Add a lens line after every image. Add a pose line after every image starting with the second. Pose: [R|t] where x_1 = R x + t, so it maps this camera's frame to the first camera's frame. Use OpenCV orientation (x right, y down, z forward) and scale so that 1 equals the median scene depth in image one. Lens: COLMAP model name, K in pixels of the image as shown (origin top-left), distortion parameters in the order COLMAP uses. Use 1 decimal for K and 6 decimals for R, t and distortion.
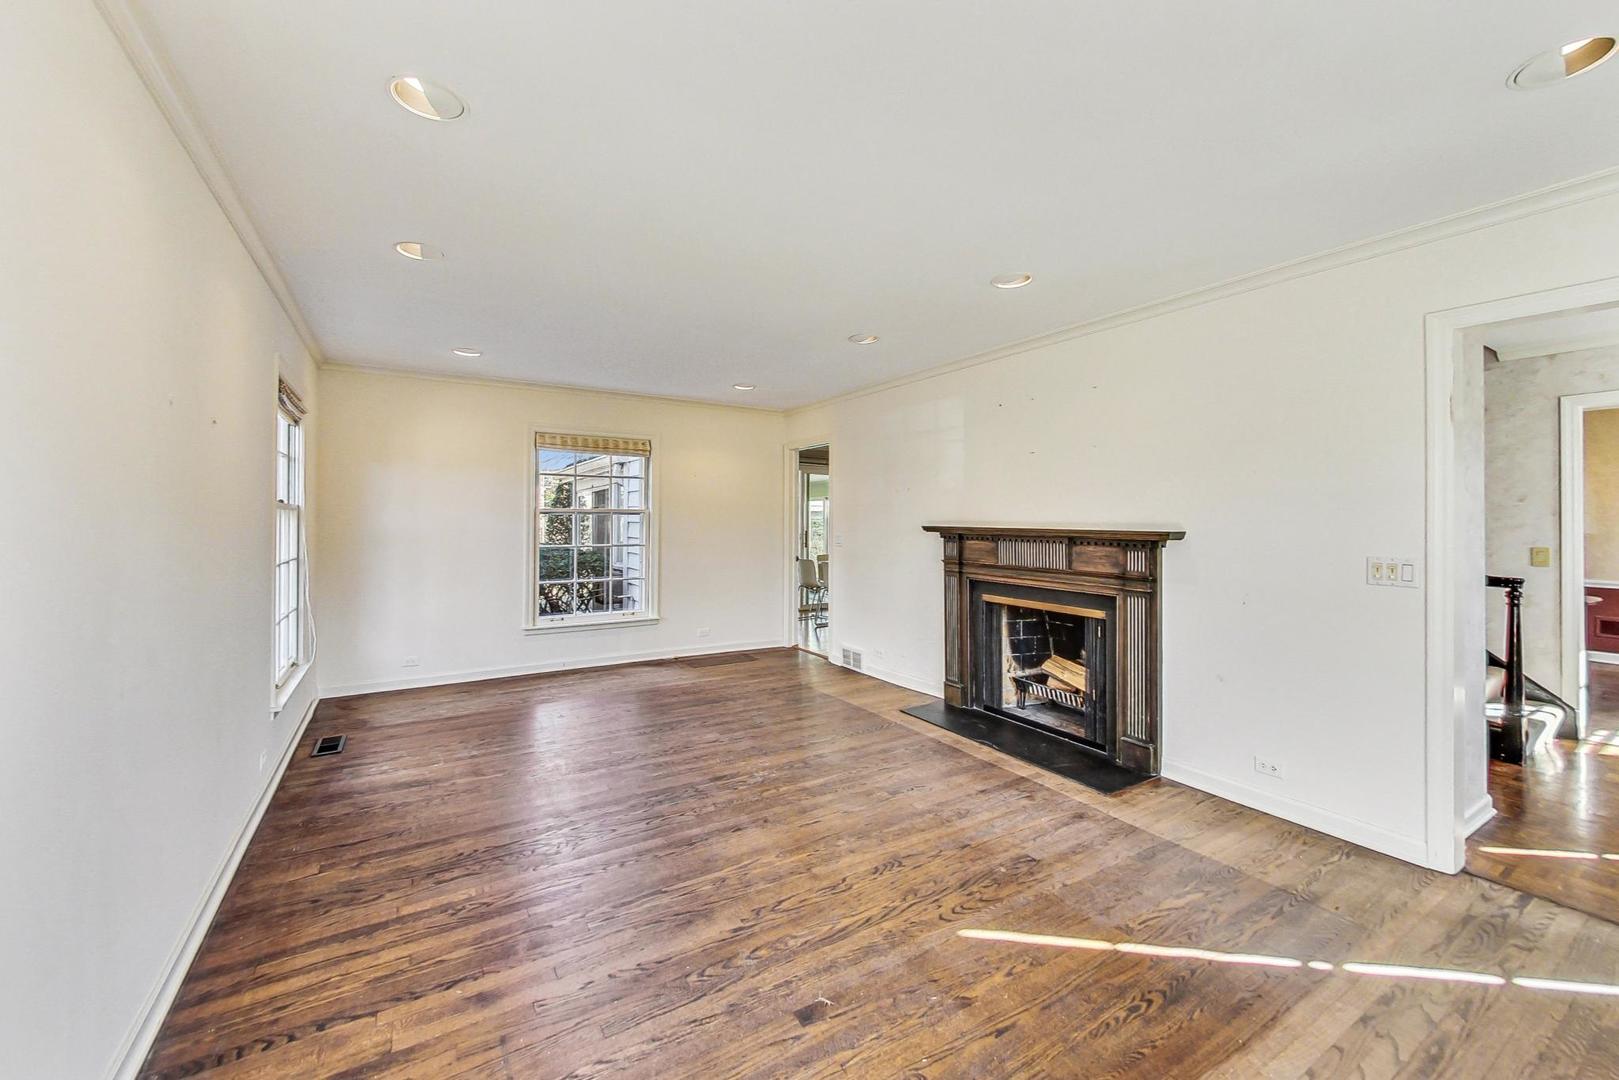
lens RADIAL K [[615.2, 0, 807.4], [0, 615.2, 512.6], [0, 0, 1]] dist [0.000468, 0.000027]
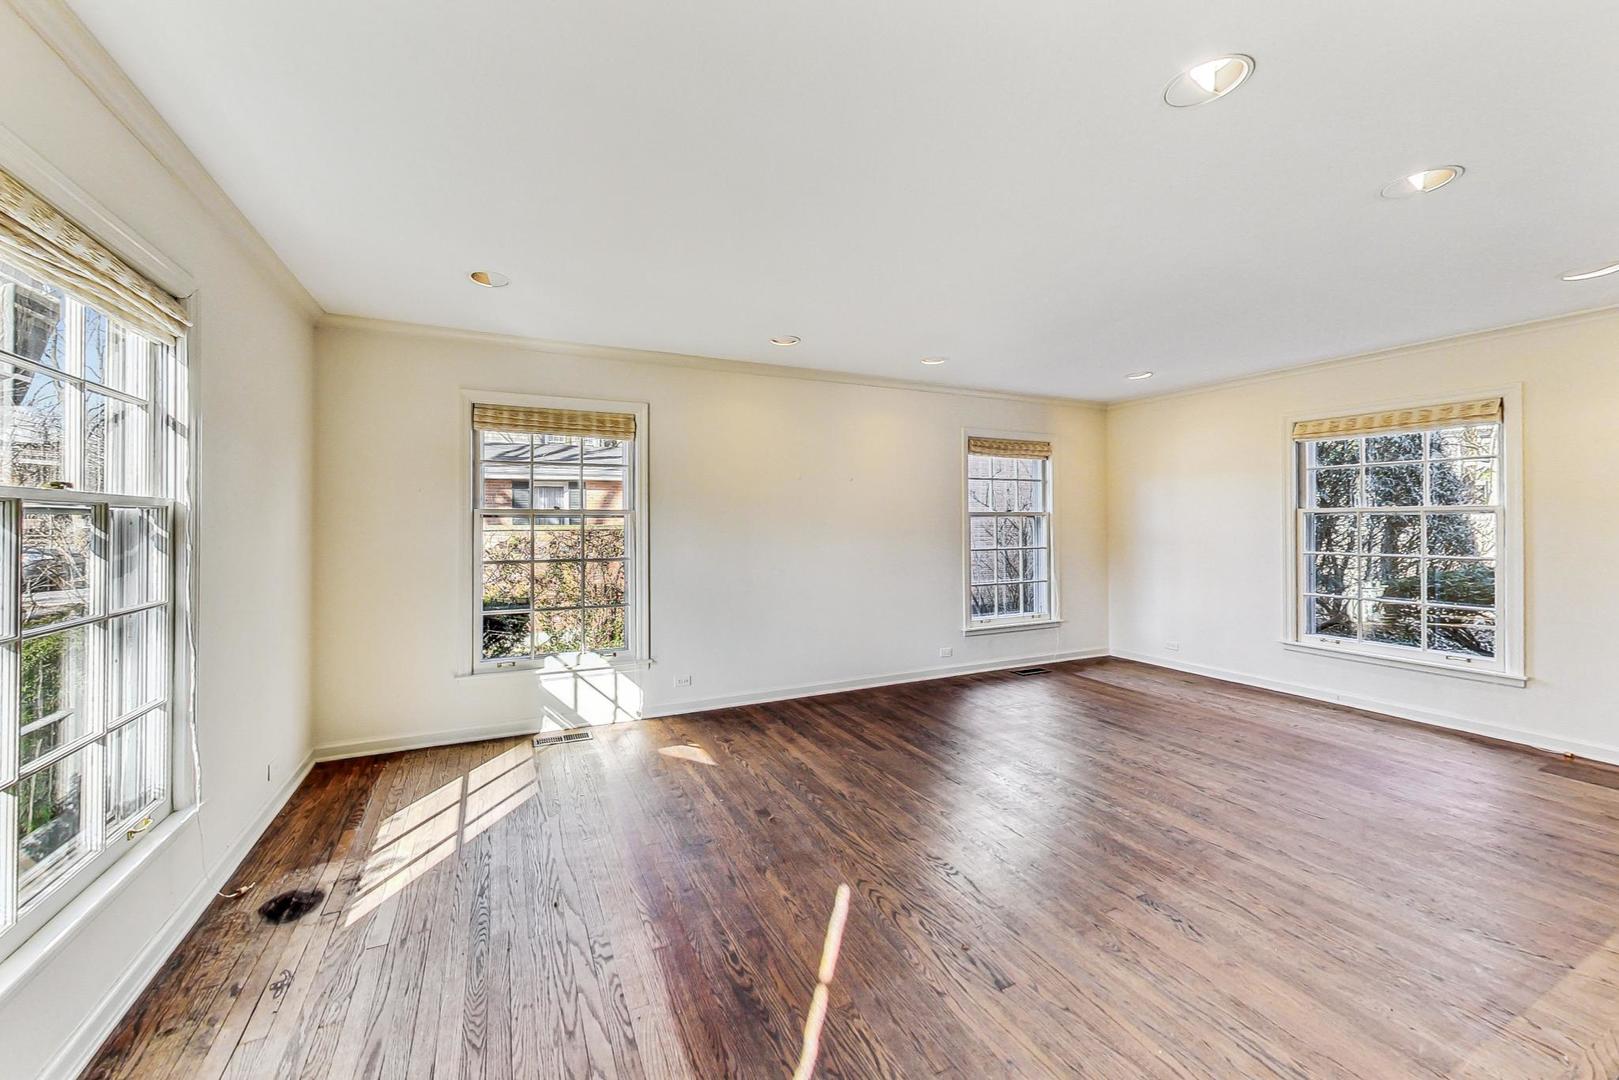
lens RADIAL K [[615.2, 0, 807.4], [0, 615.2, 512.6], [0, 0, 1]] dist [0.000468, 0.000027]
pose [[-0.076451, -0.016604, -0.996935, 1.459862], [0.010088, 0.999797, -0.017425, 0.021214], [0.997022, -0.011390, -0.076268, 1.089945]]
